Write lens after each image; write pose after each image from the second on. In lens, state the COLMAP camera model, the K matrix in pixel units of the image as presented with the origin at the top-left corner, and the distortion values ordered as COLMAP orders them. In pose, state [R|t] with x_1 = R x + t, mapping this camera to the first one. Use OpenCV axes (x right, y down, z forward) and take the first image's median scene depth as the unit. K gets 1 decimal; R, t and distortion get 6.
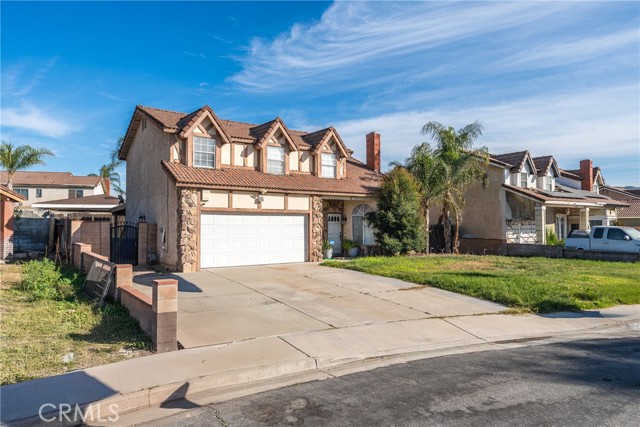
lens RADIAL K [[426.2, 0, 317.0], [0, 426.2, 215.0], [0, 0, 1]] dist [-0.000436, 0.000435]
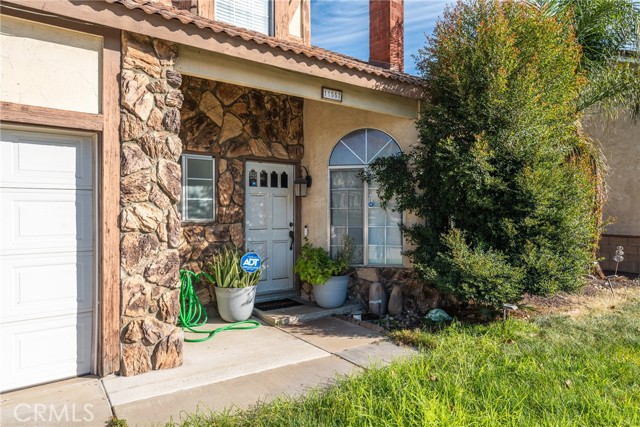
lens RADIAL K [[426.2, 0, 322.0], [0, 426.2, 213.5], [0, 0, 1]] dist [-0.000436, 0.000435]
pose [[0.999440, 0.002087, 0.033405, 0.072144], [-0.003156, 0.999483, 0.032004, 0.025238], [-0.033321, -0.032091, 0.998929, 0.745103]]
